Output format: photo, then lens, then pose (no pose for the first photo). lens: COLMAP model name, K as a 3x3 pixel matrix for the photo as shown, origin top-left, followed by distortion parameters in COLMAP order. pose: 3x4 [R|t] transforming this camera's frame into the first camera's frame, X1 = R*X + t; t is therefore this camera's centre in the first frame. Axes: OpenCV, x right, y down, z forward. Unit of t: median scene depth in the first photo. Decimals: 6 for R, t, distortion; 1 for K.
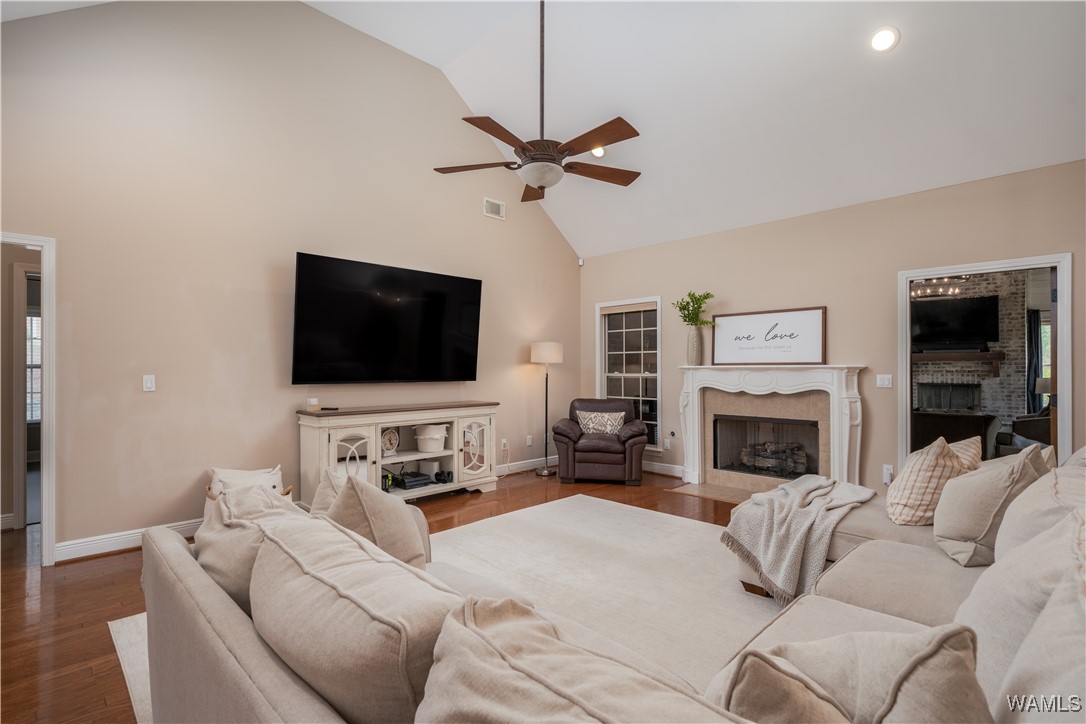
lens RADIAL K [[524.6, 0, 542.8], [0, 524.6, 366.2], [0, 0, 1]] dist [0.018833, 0.000133]
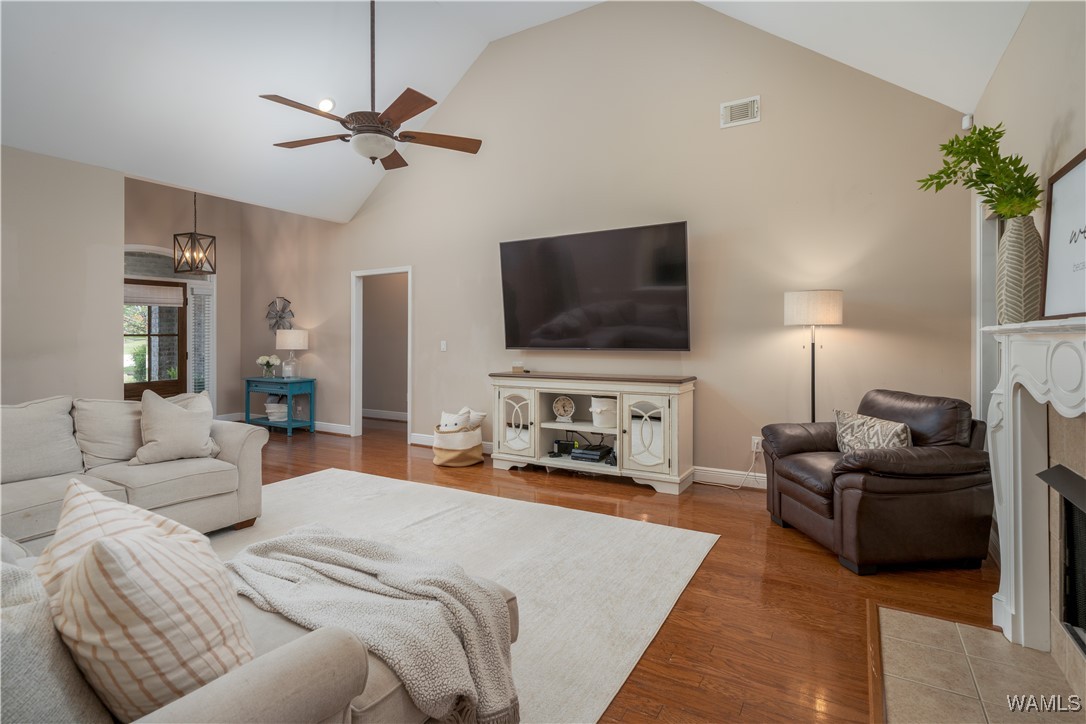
lens RADIAL K [[527.0, 0, 552.4], [0, 527.0, 343.0], [0, 0, 1]] dist [-0.001955, -0.000238]
pose [[0.268145, 0.003441, -0.963372, 0.632928], [0.004478, 0.999978, 0.004819, 0.013006], [0.963368, -0.005606, 0.268124, 0.664305]]
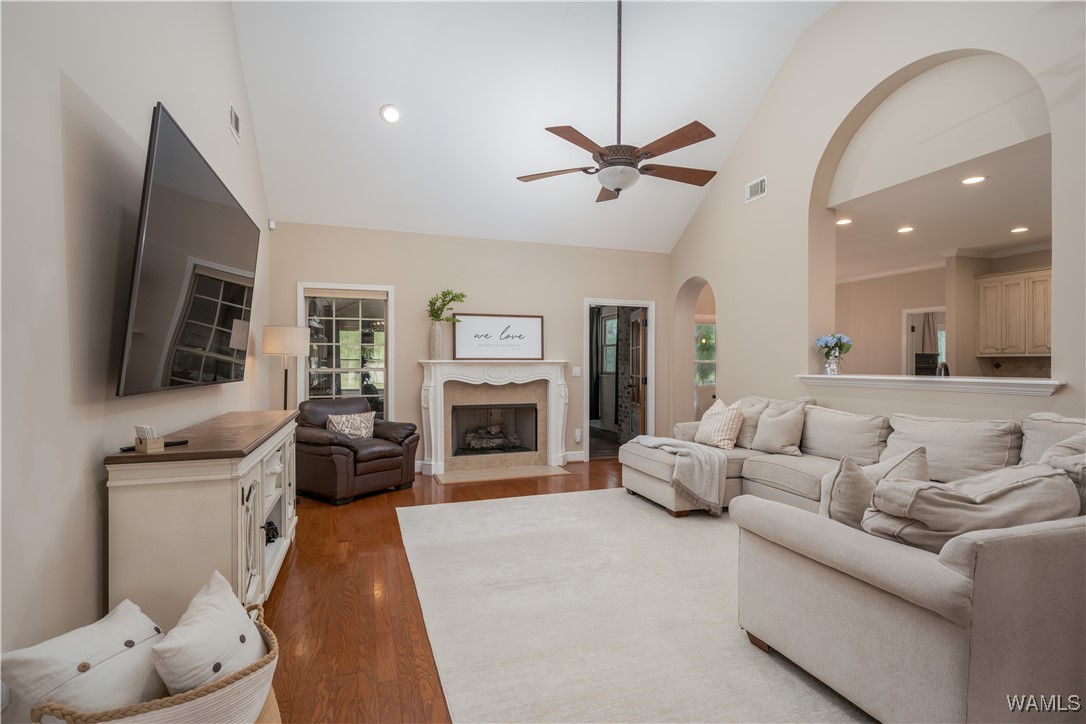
lens RADIAL K [[524.6, 0, 539.8], [0, 524.6, 361.7], [0, 0, 1]] dist [0.018833, 0.000133]
pose [[0.438802, 0.005403, 0.898568, -0.608617], [-0.004461, 0.999983, -0.003834, 0.005560], [-0.898573, -0.002326, 0.438819, 0.409096]]
